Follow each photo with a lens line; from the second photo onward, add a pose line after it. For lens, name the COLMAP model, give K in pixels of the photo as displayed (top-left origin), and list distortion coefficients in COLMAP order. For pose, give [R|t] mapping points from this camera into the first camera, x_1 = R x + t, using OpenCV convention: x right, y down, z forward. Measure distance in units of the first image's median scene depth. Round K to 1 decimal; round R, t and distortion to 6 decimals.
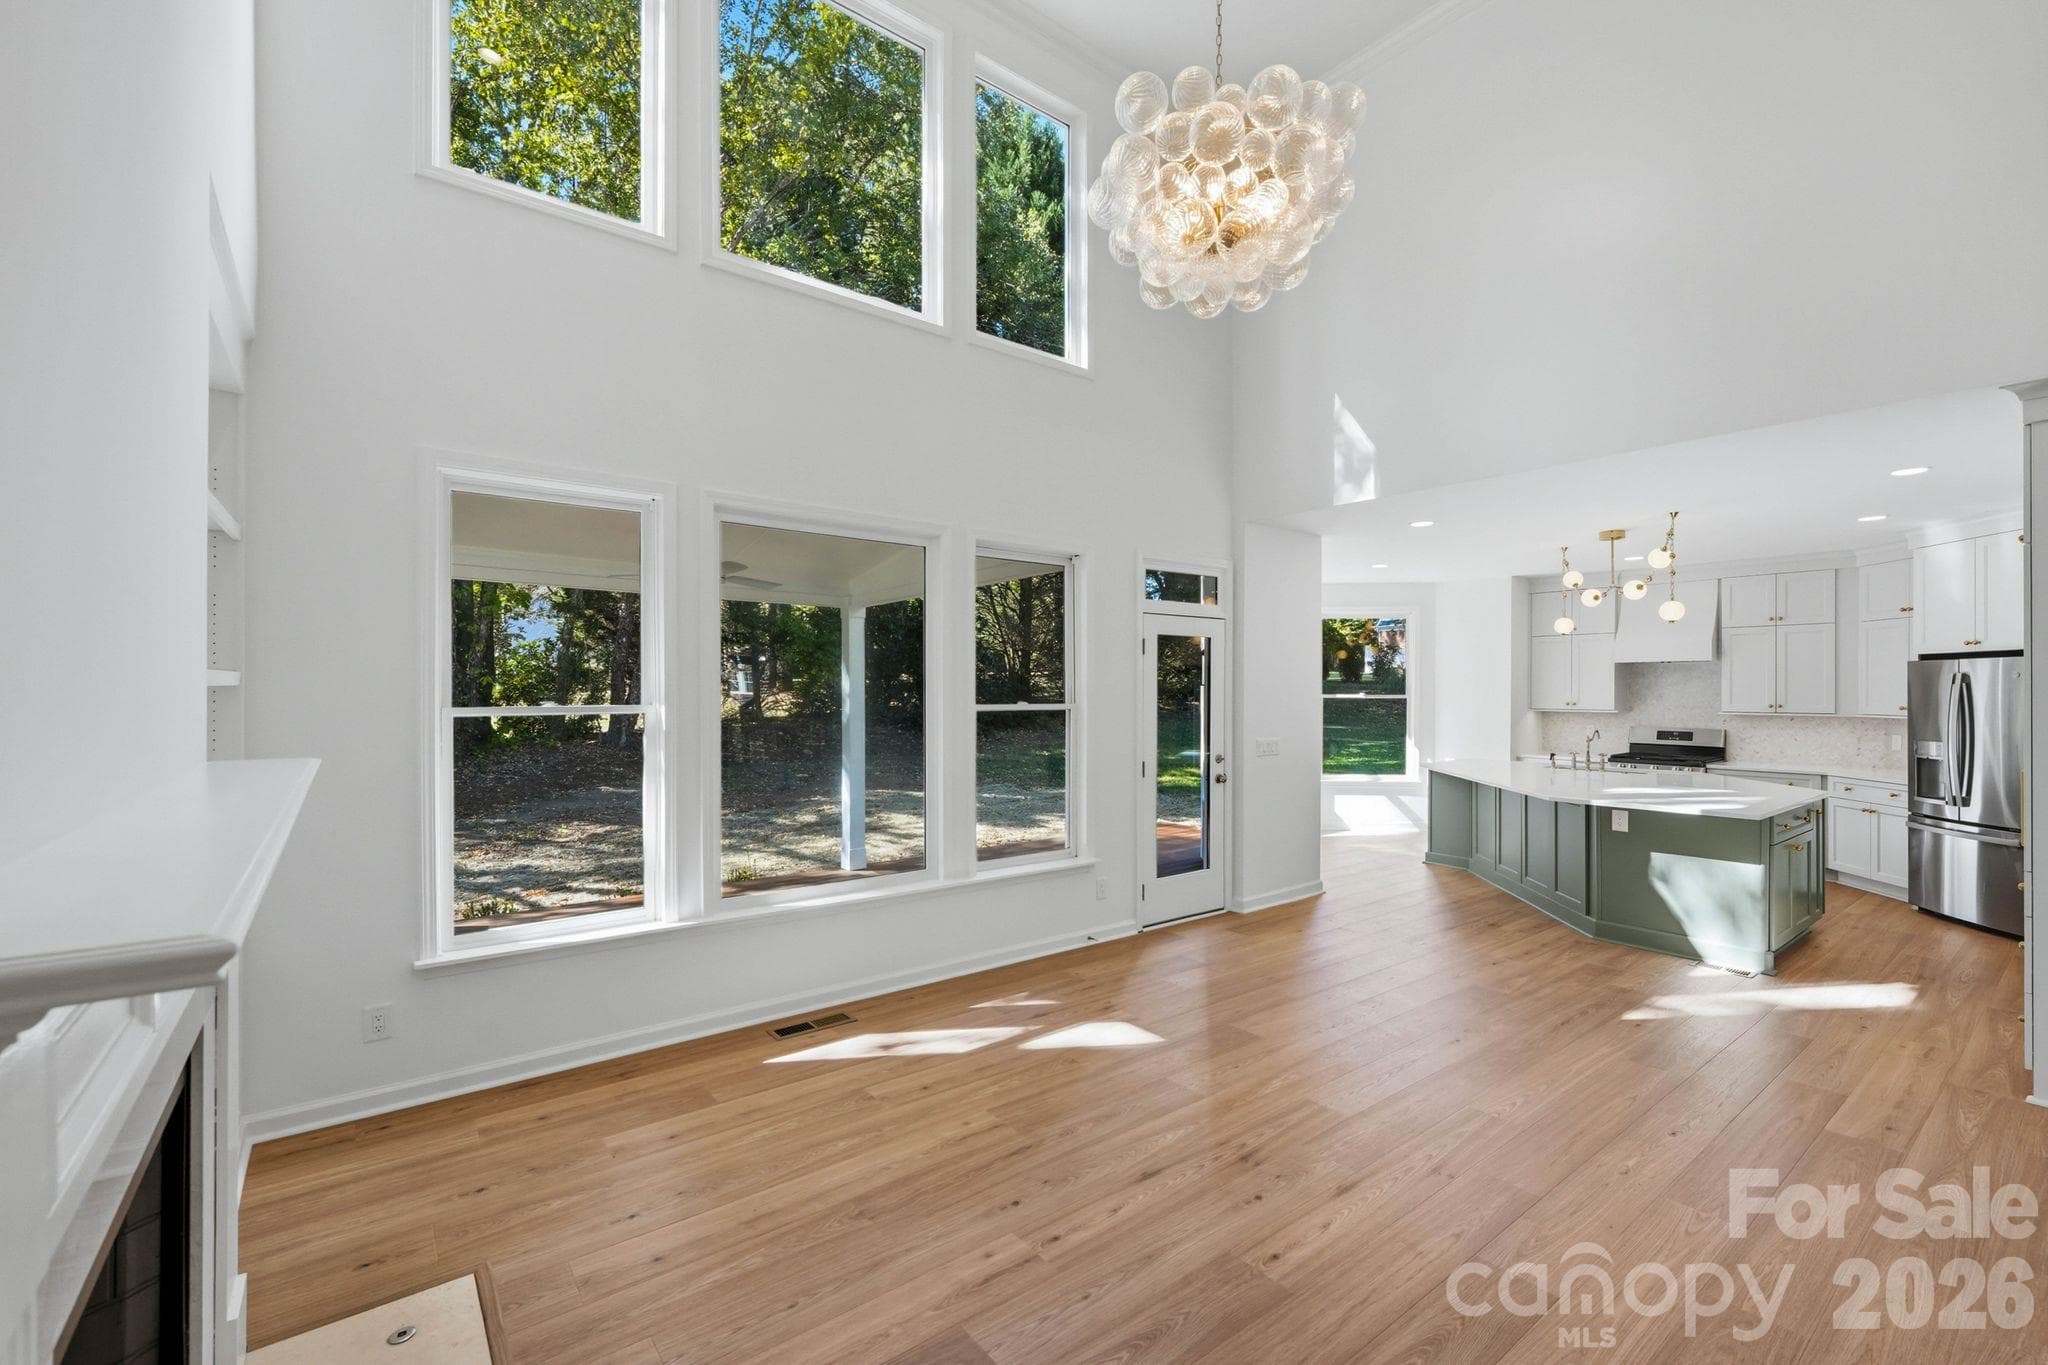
lens RADIAL K [[864.7, 0, 1024.0], [0, 864.7, 682.5], [0, 0, 1]] dist [-0.000472, -0.000002]
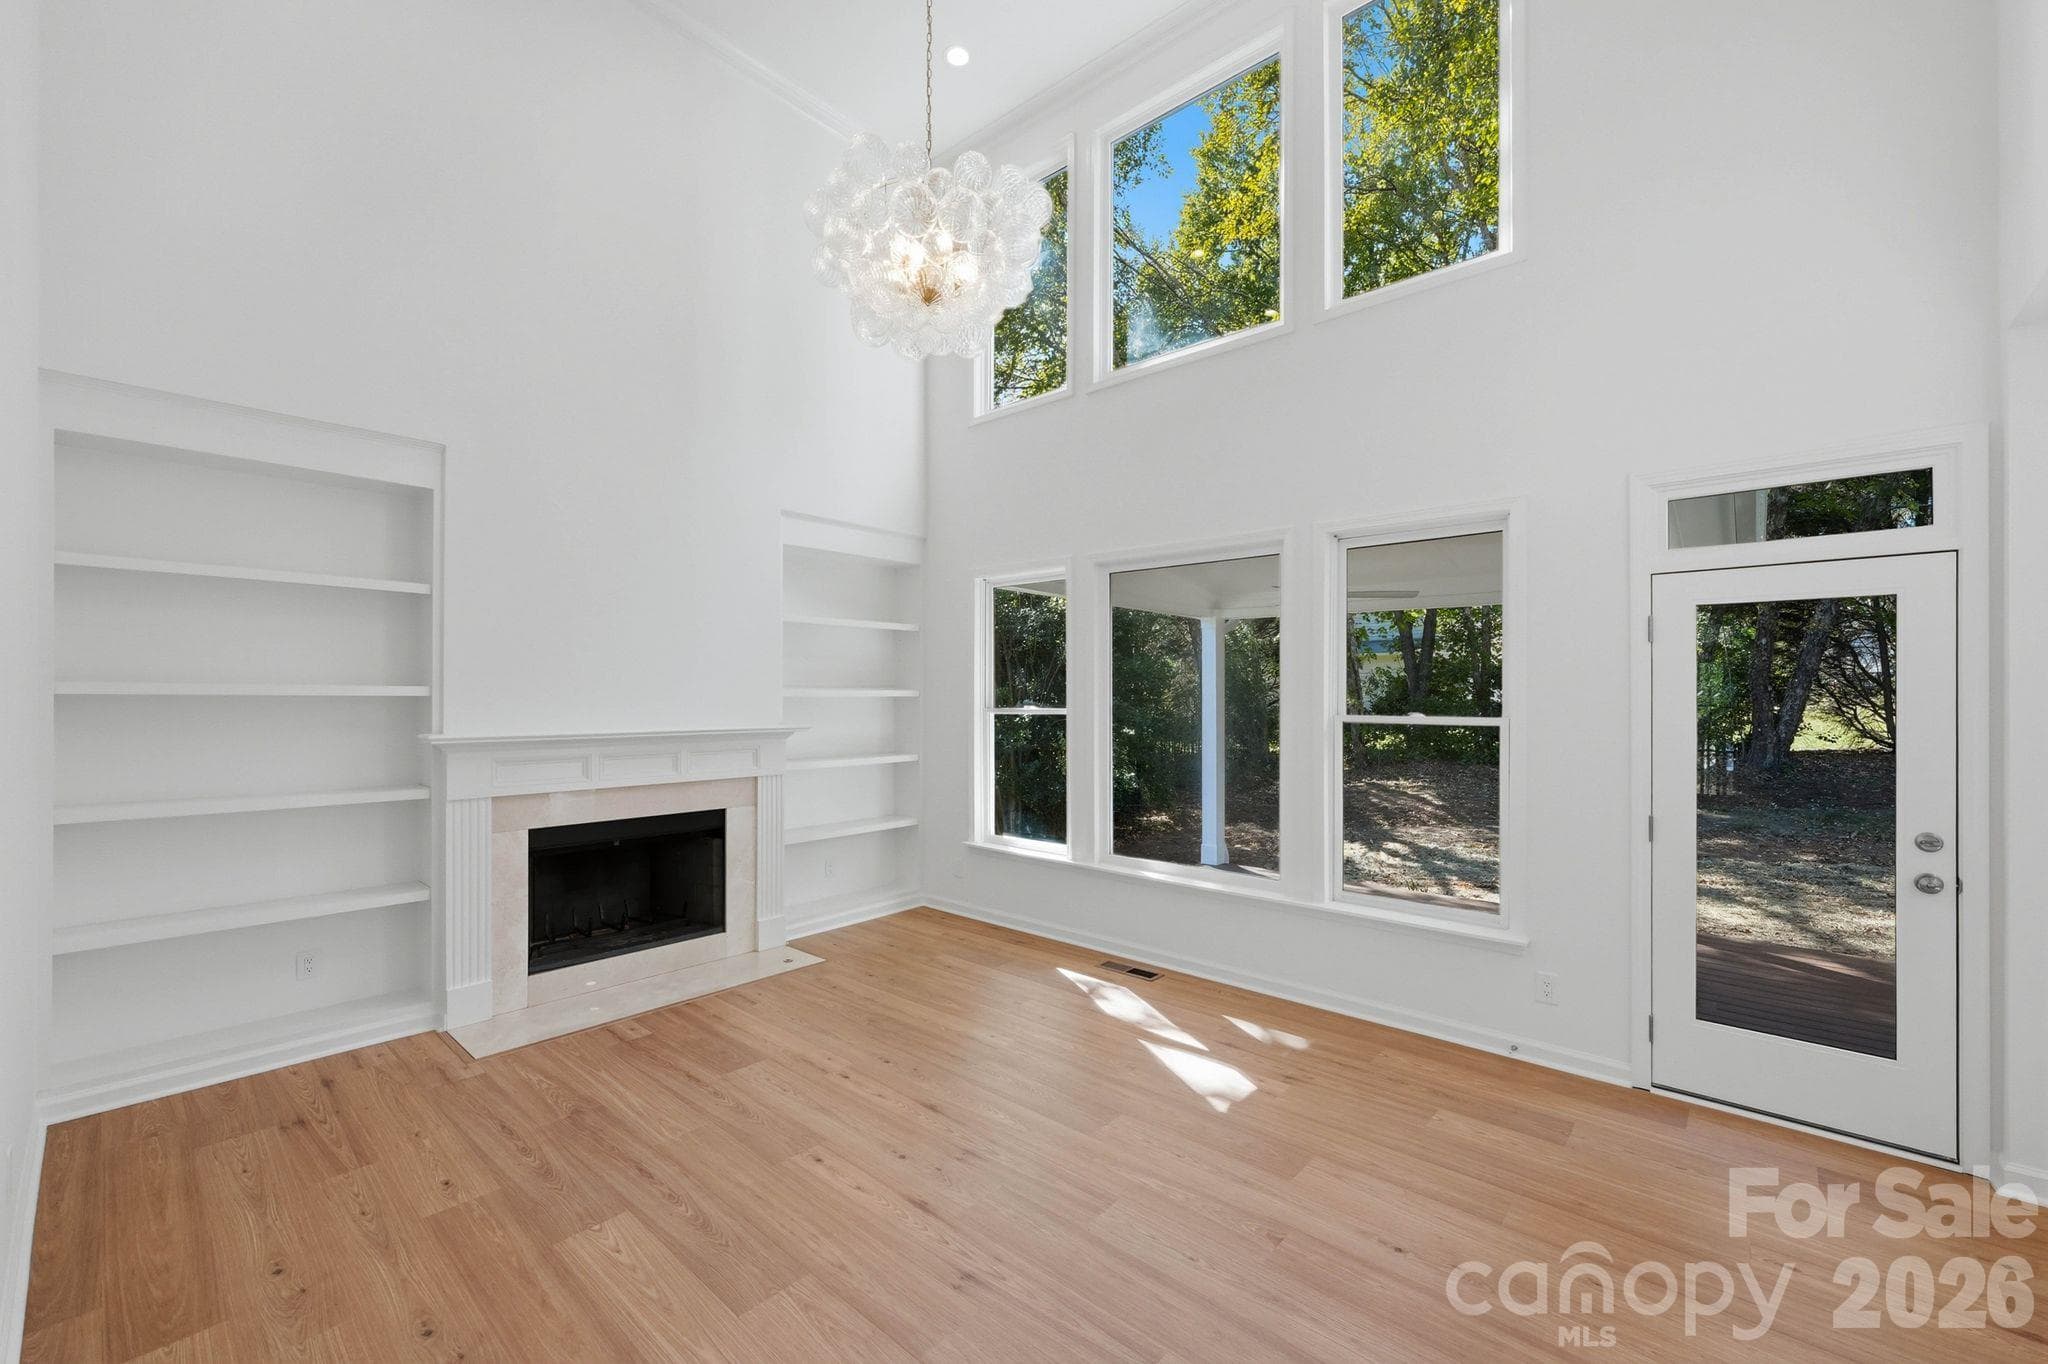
lens RADIAL K [[831.1, 0, 1024.0], [0, 831.1, 682.0], [0, 0, 1]] dist [-0.000144, 0.000215]
pose [[0.185792, -0.017478, -0.982434, 1.065286], [0.005994, 0.999843, -0.016654, 0.006044], [0.982571, -0.002795, 0.185868, 0.752543]]
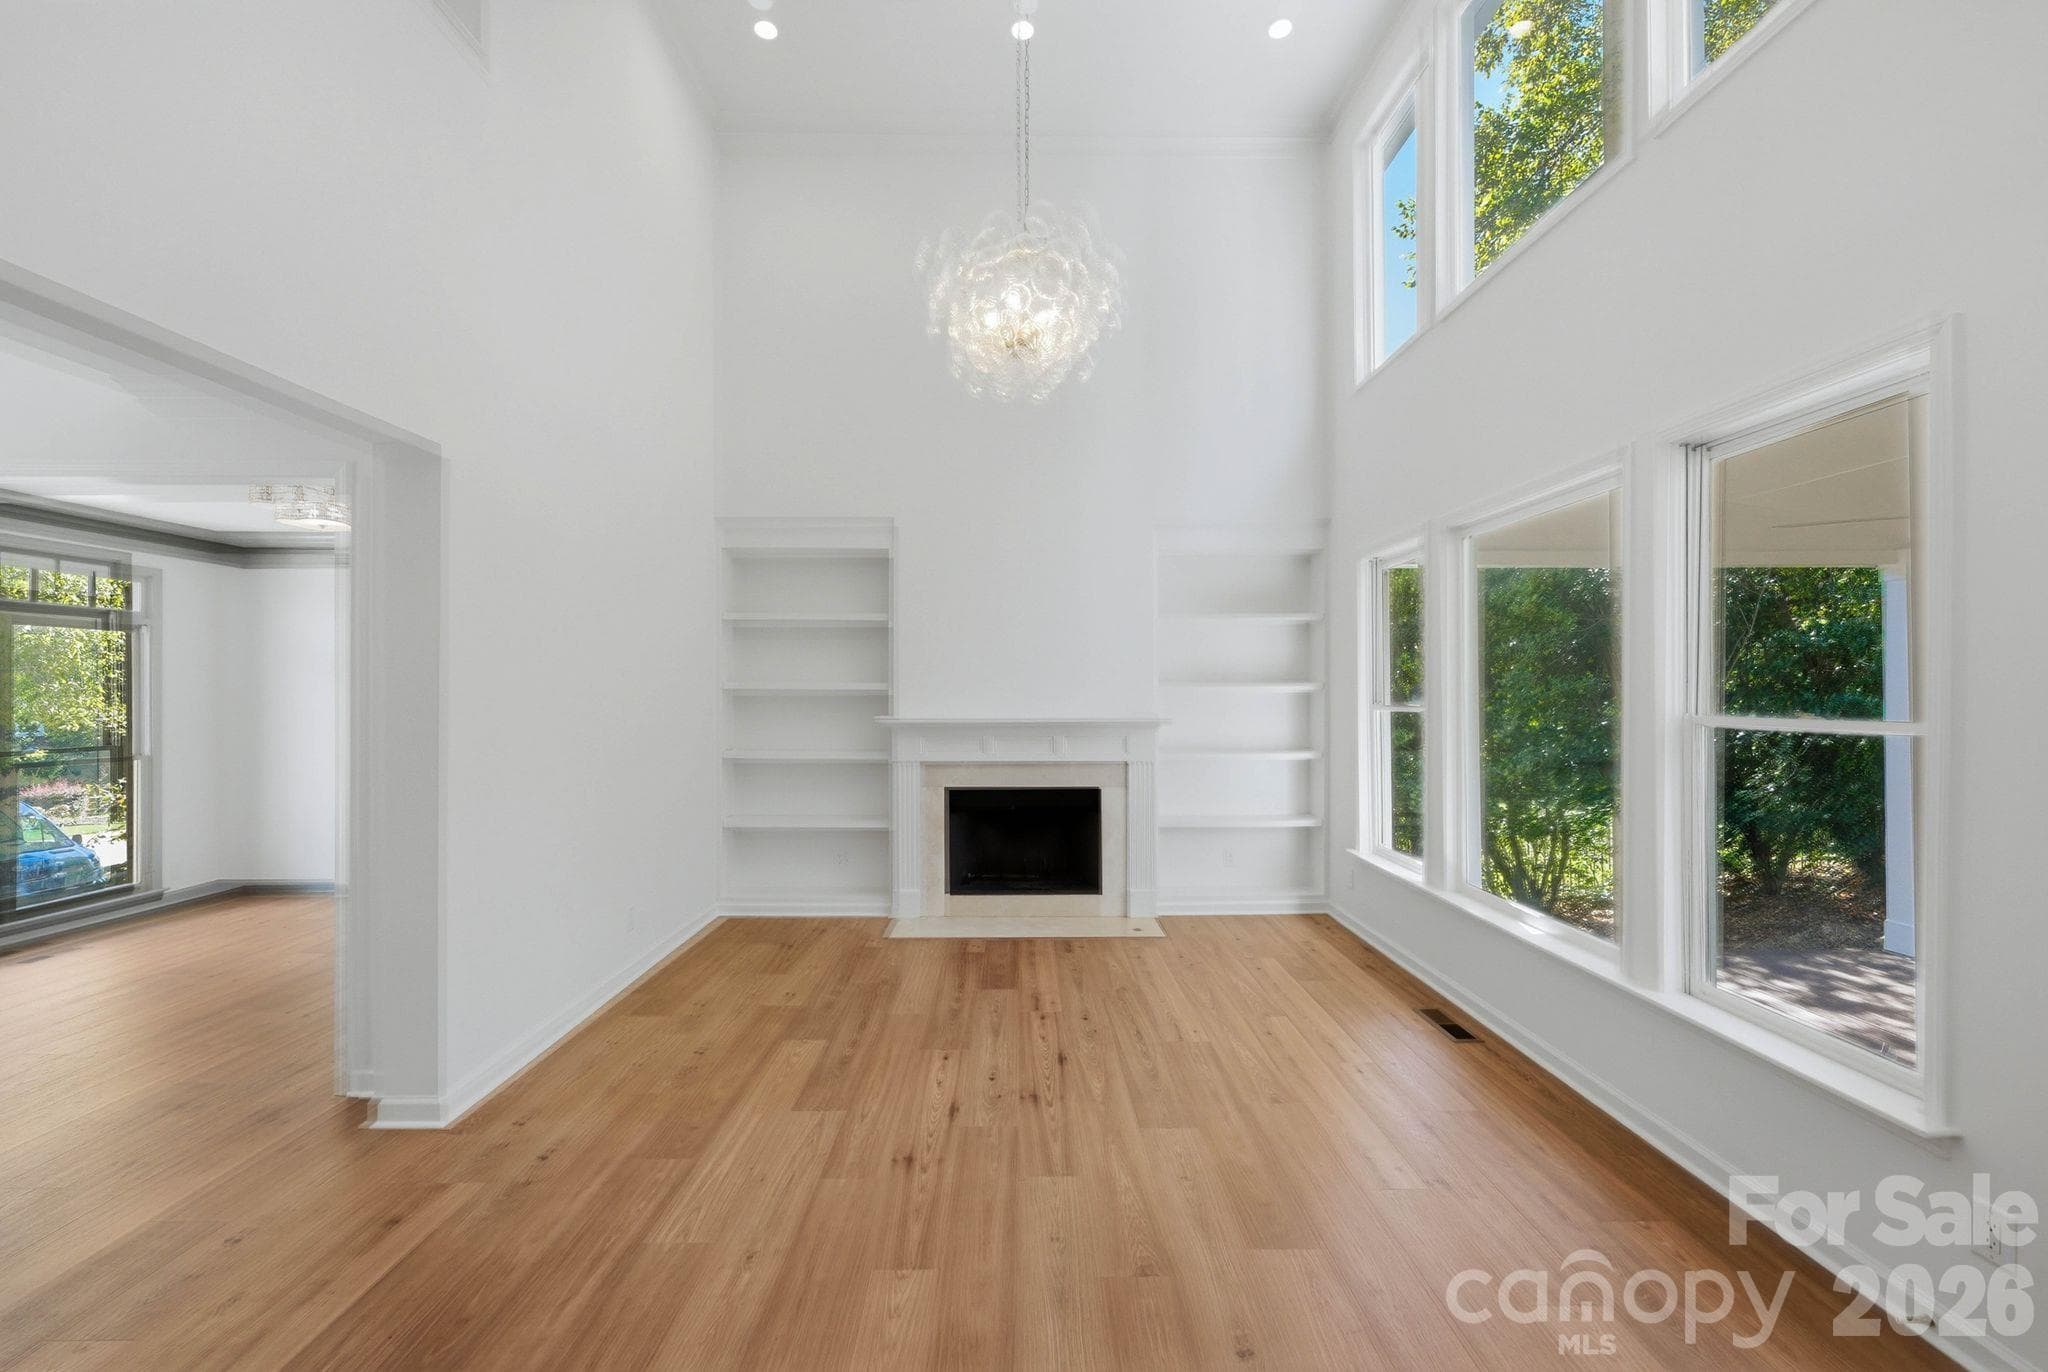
lens RADIAL K [[850.5, 0, 1024.0], [0, 850.5, 686.0], [0, 0, 1]] dist [0.000139, -0.000006]
pose [[-0.605743, -0.004331, -0.795648, 1.000065], [0.007147, 0.999915, -0.010885, 0.011188], [0.795628, -0.012280, -0.605661, 1.437790]]
